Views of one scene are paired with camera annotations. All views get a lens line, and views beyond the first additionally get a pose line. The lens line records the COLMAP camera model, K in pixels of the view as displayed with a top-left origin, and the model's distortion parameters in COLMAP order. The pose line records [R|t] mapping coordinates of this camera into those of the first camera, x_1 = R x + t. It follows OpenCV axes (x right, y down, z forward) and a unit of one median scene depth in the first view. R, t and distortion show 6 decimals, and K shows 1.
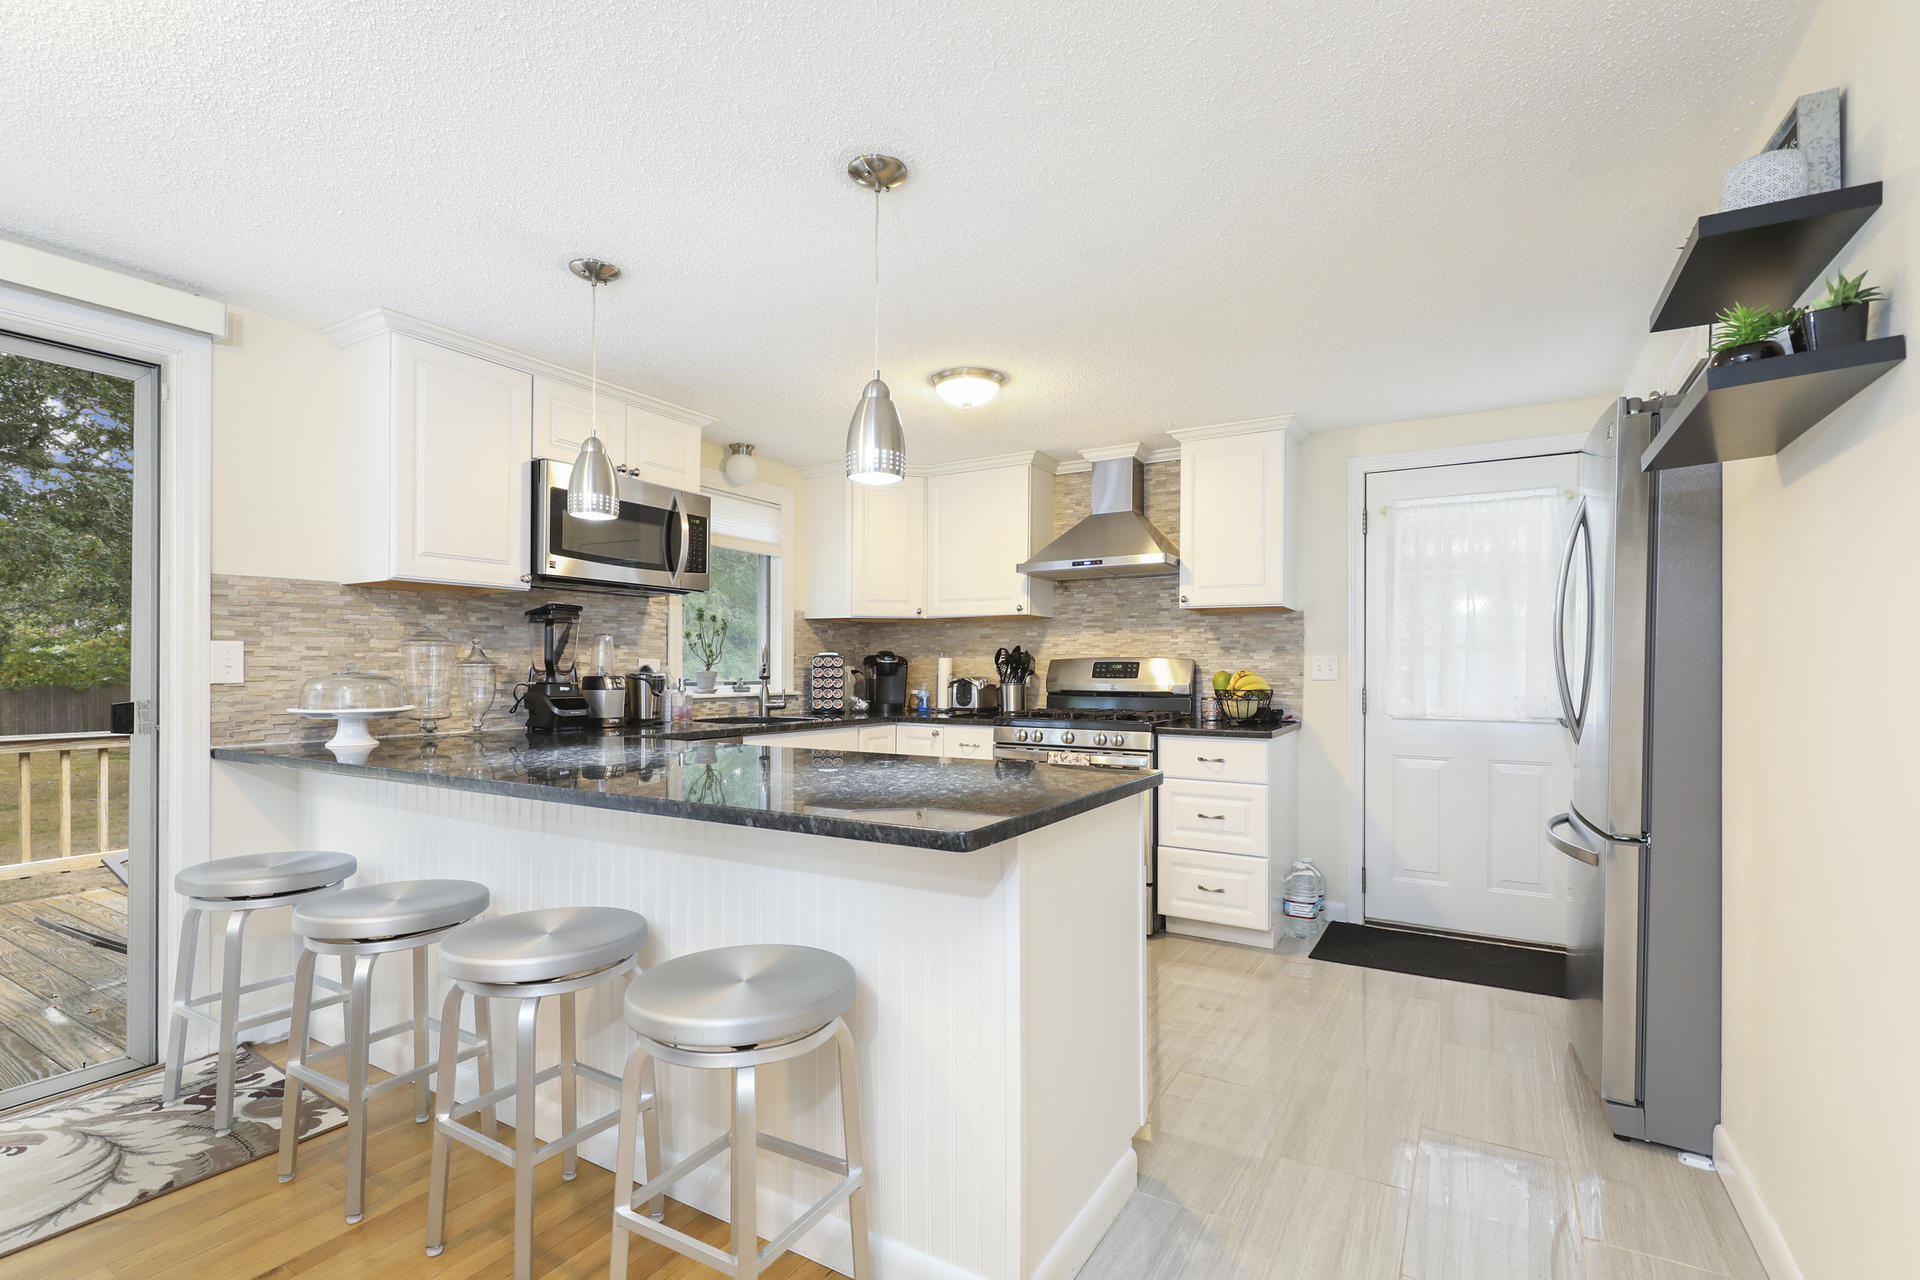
lens RADIAL K [[870.8, 0, 965.0], [0, 870.8, 666.6], [0, 0, 1]] dist [-0.000160, -0.000066]
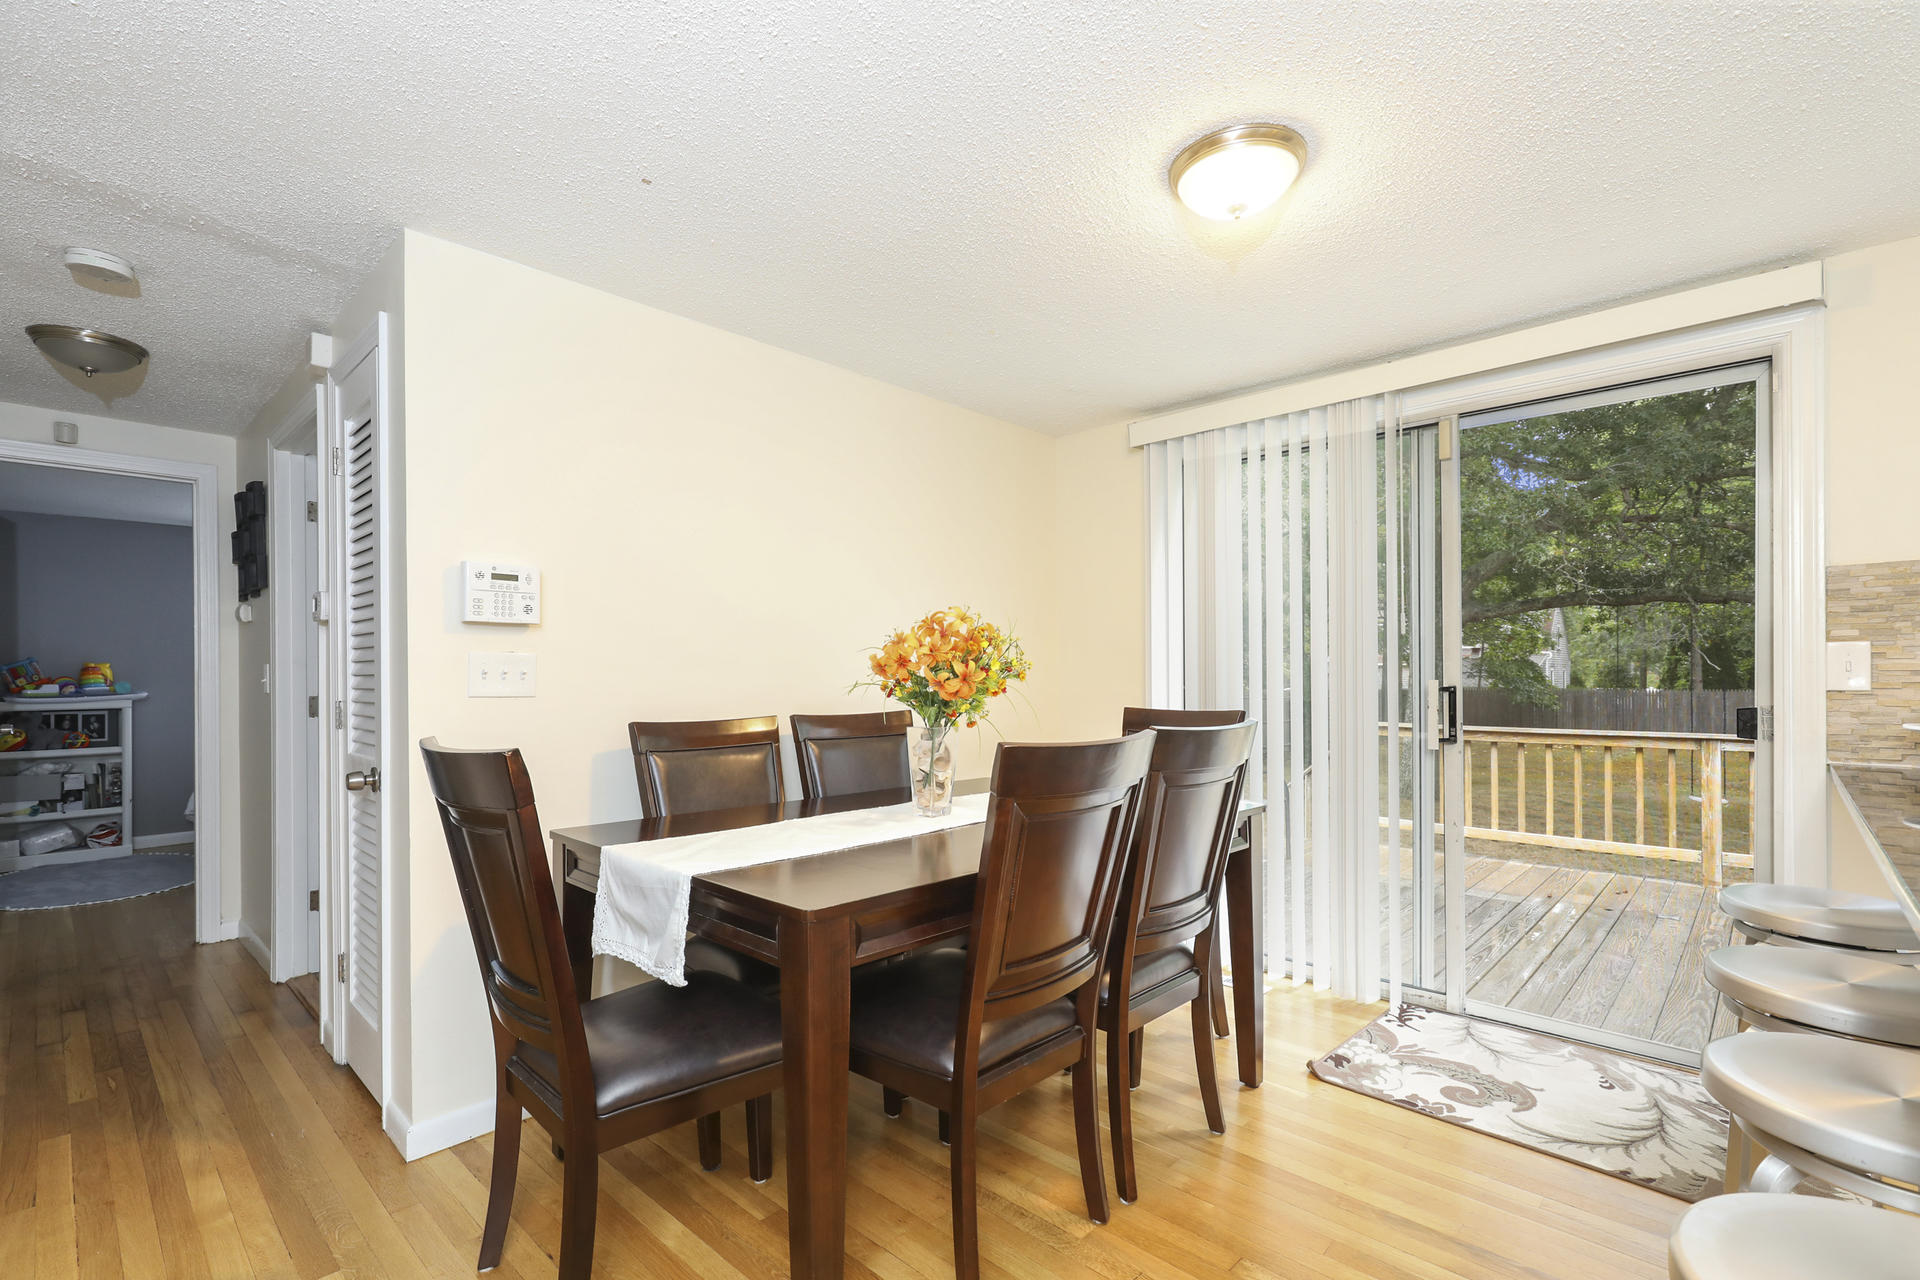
lens RADIAL K [[870.8, 0, 965.0], [0, 870.8, 666.6], [0, 0, 1]] dist [-0.000160, -0.000066]
pose [[-0.216653, -0.004846, -0.976237, 0.127868], [0.005122, 0.999968, -0.006100, -0.002444], [0.976235, -0.006322, -0.216622, 0.217607]]
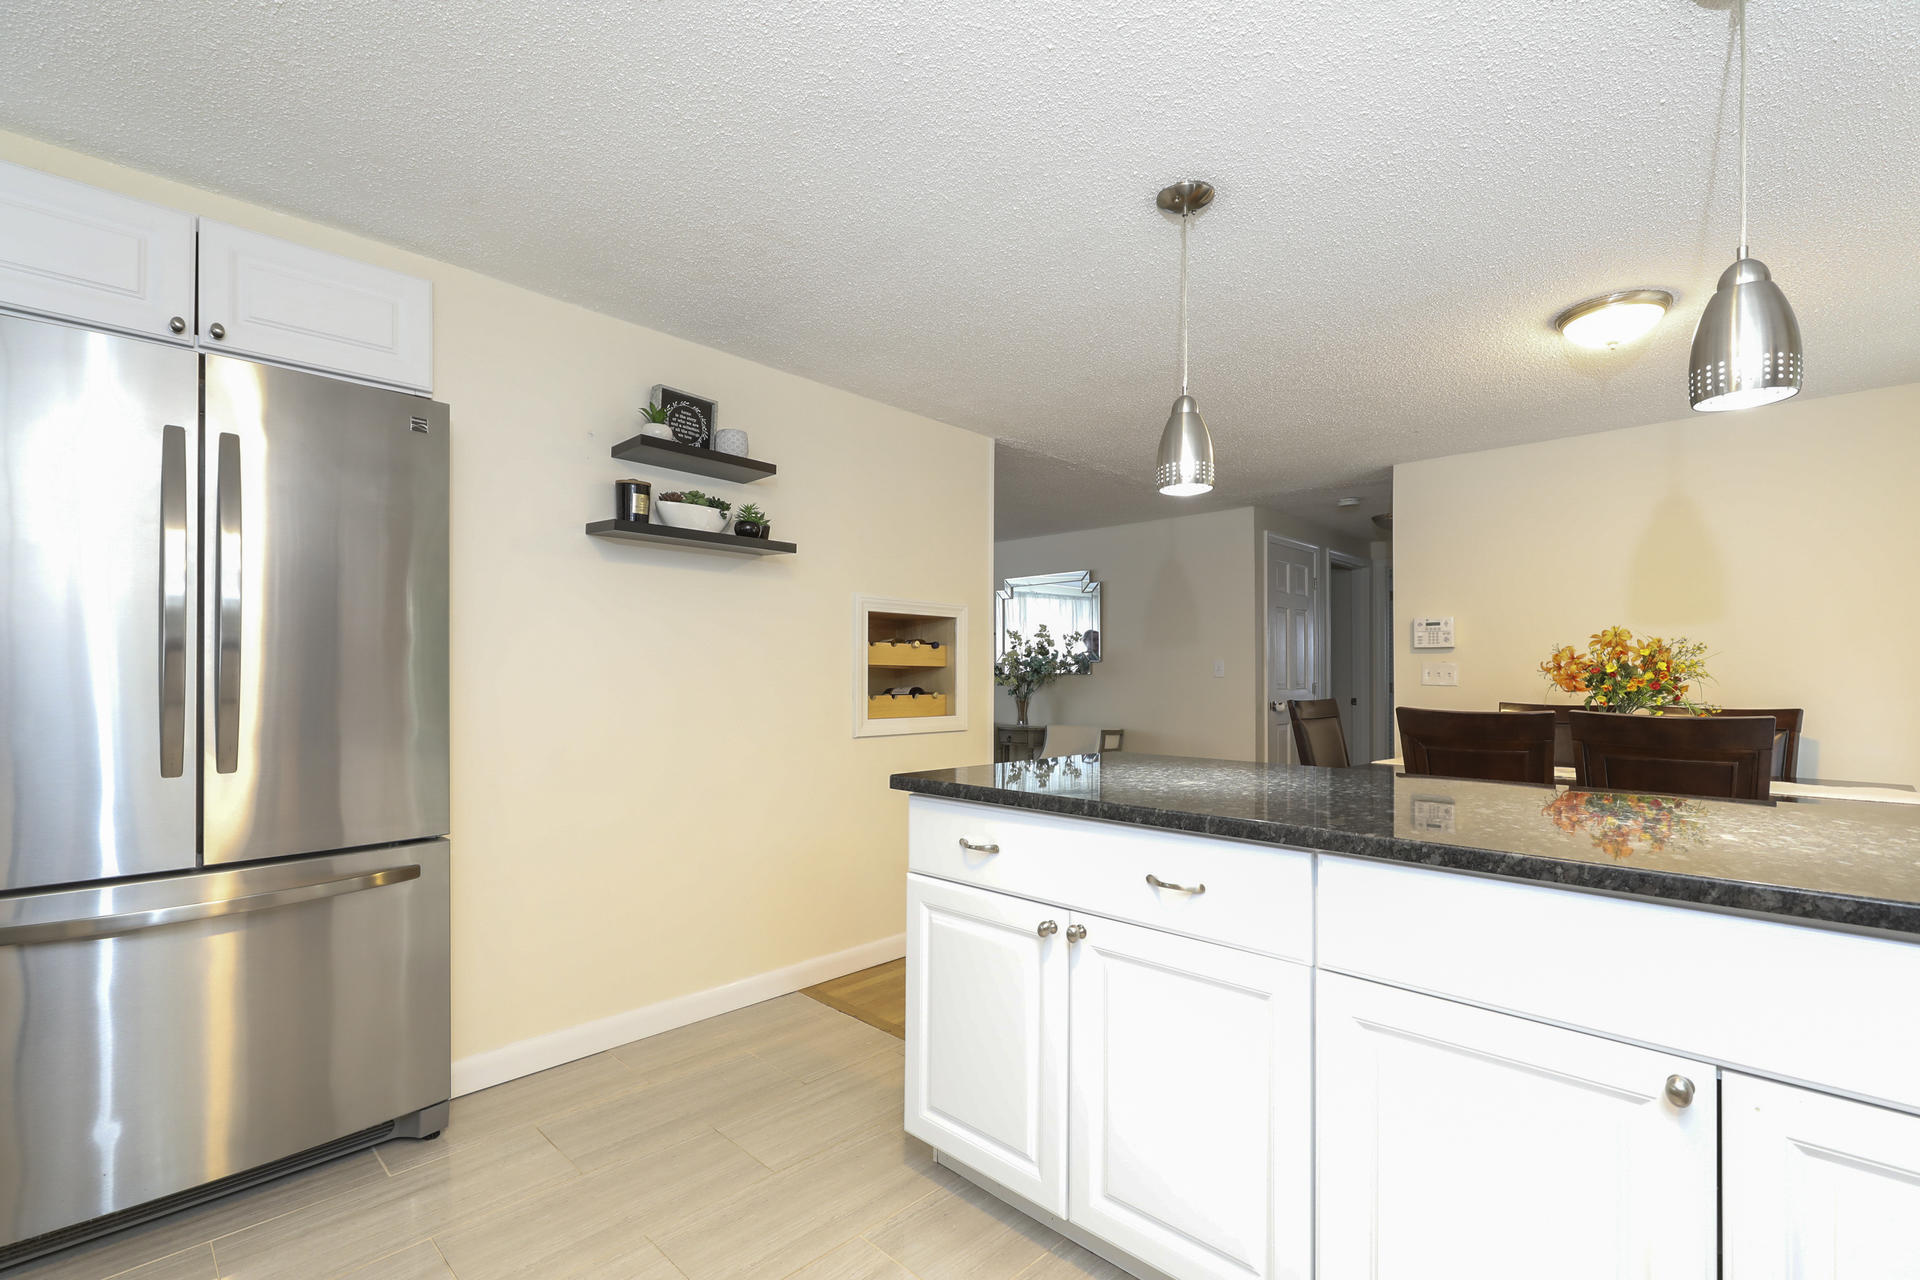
lens RADIAL K [[870.8, 0, 965.0], [0, 870.8, 666.6], [0, 0, 1]] dist [-0.000160, -0.000066]
pose [[-0.976668, -0.004320, 0.214710, -0.015681], [-0.006282, 0.999944, -0.008460, 0.001898], [-0.214662, -0.009611, -0.976641, 1.023947]]
